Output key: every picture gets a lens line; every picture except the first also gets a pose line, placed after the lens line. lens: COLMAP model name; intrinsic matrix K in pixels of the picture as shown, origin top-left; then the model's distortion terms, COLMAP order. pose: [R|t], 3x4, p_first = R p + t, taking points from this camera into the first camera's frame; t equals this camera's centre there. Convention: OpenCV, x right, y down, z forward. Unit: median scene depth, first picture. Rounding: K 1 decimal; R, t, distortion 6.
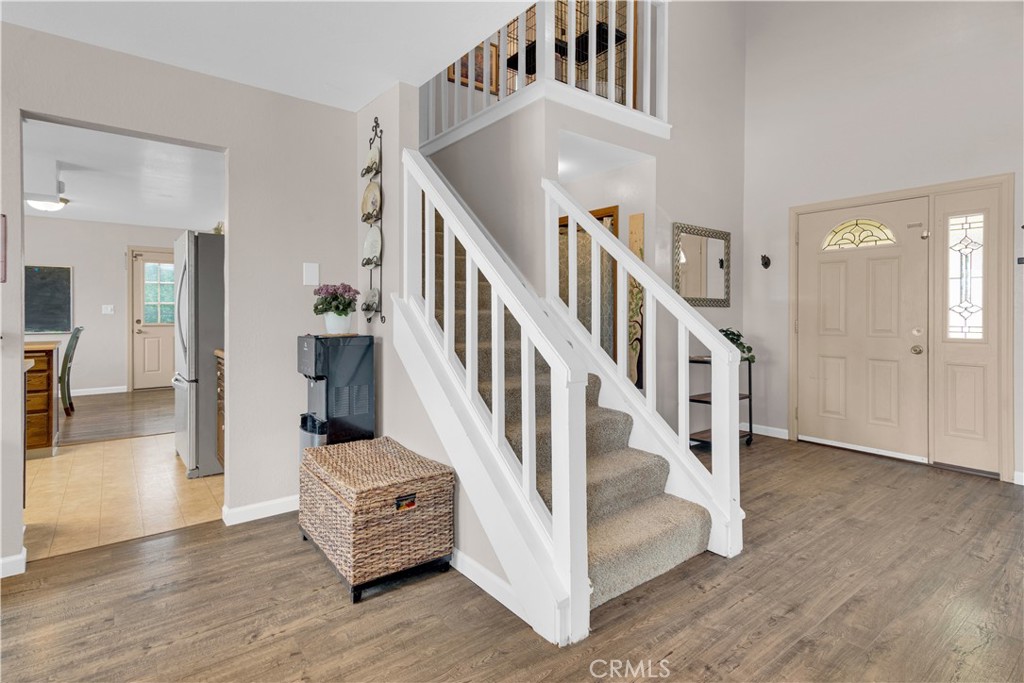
lens RADIAL K [[521.8, 0, 502.5], [0, 521.8, 319.3], [0, 0, 1]] dist [0.027054, 0.000614]
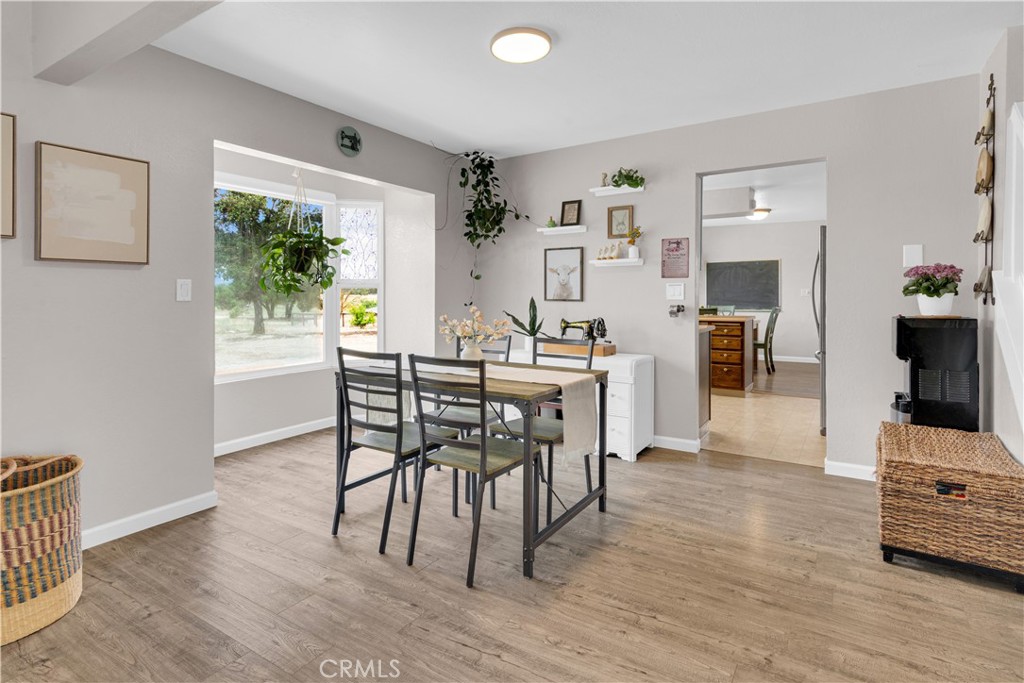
lens RADIAL K [[533.1, 0, 517.5], [0, 533.1, 304.2], [0, 0, 1]] dist [-0.000212, 0.000322]
pose [[0.349150, 0.013523, -0.936969, 0.725820], [-0.011187, 0.999885, 0.010262, 0.010691], [0.937000, 0.006899, 0.349261, -0.145824]]
